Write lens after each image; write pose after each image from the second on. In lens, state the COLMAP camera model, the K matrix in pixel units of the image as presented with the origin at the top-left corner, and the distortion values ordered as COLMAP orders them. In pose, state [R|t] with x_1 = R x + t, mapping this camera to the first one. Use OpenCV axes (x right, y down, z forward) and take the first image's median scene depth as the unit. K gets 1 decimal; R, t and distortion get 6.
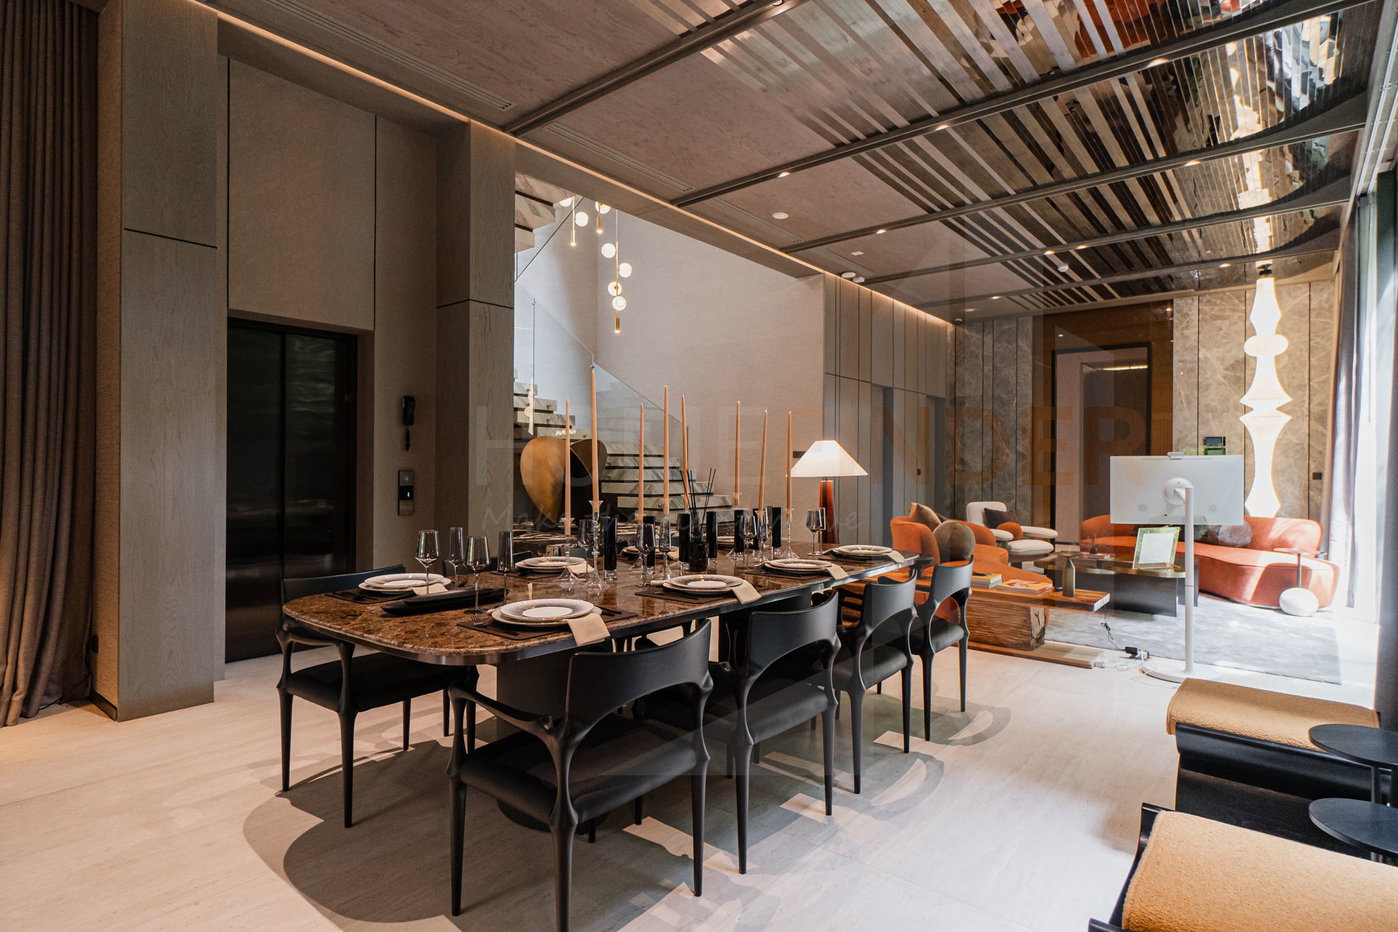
lens RADIAL K [[720.0, 0, 686.9], [0, 720.0, 467.2], [0, 0, 1]] dist [-0.003905, -0.000921]
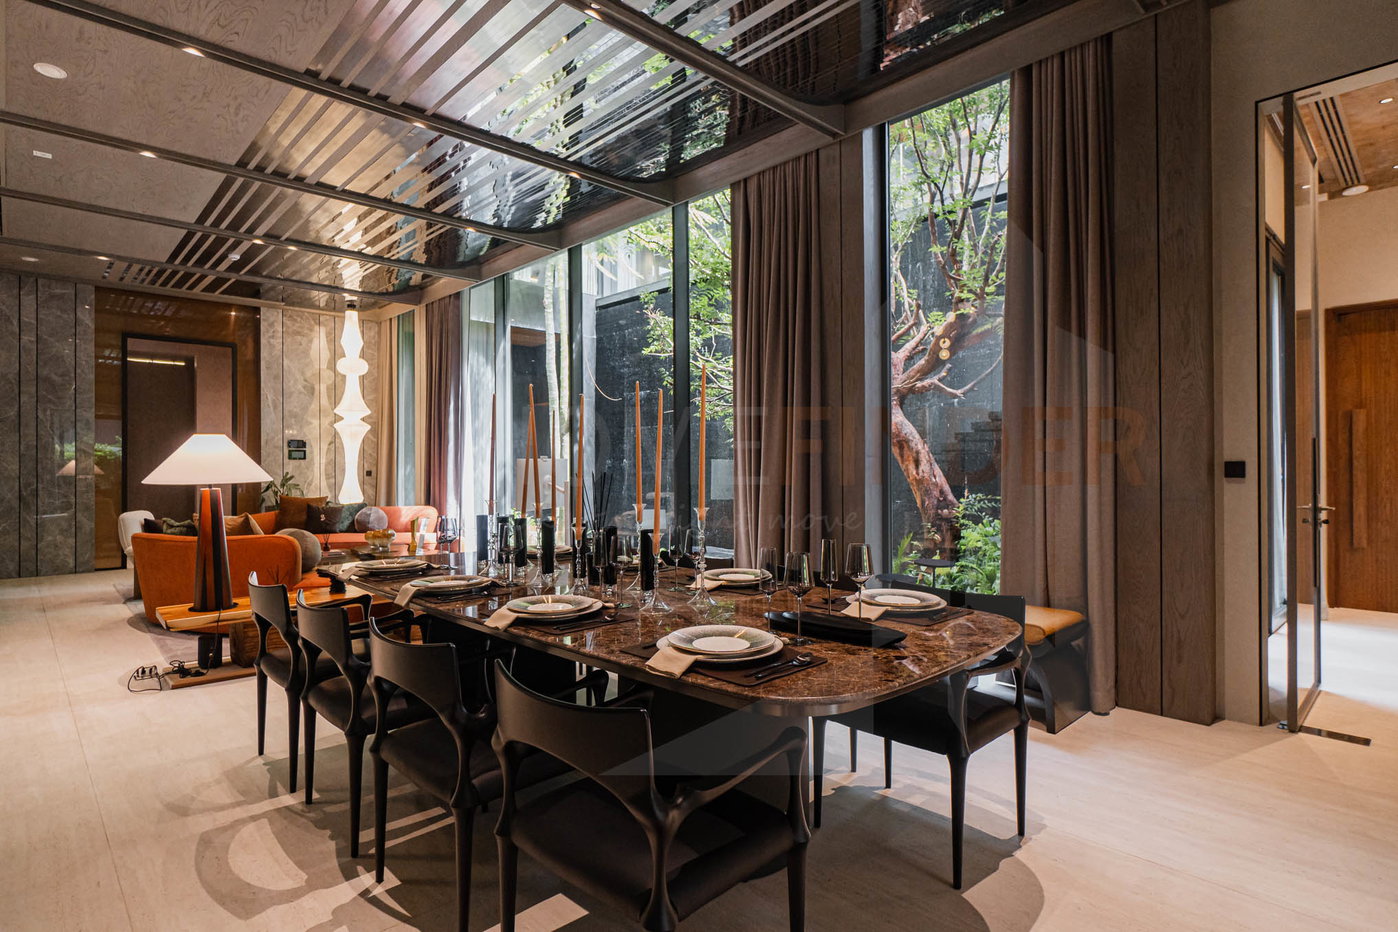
lens RADIAL K [[720.0, 0, 686.7], [0, 720.0, 461.6], [0, 0, 1]] dist [-0.003905, -0.000921]
pose [[0.115385, 0.000818, 0.993321, -0.303869], [0.006218, 0.999979, -0.001546, -0.003042], [-0.993301, 0.006355, 0.115377, 0.270838]]
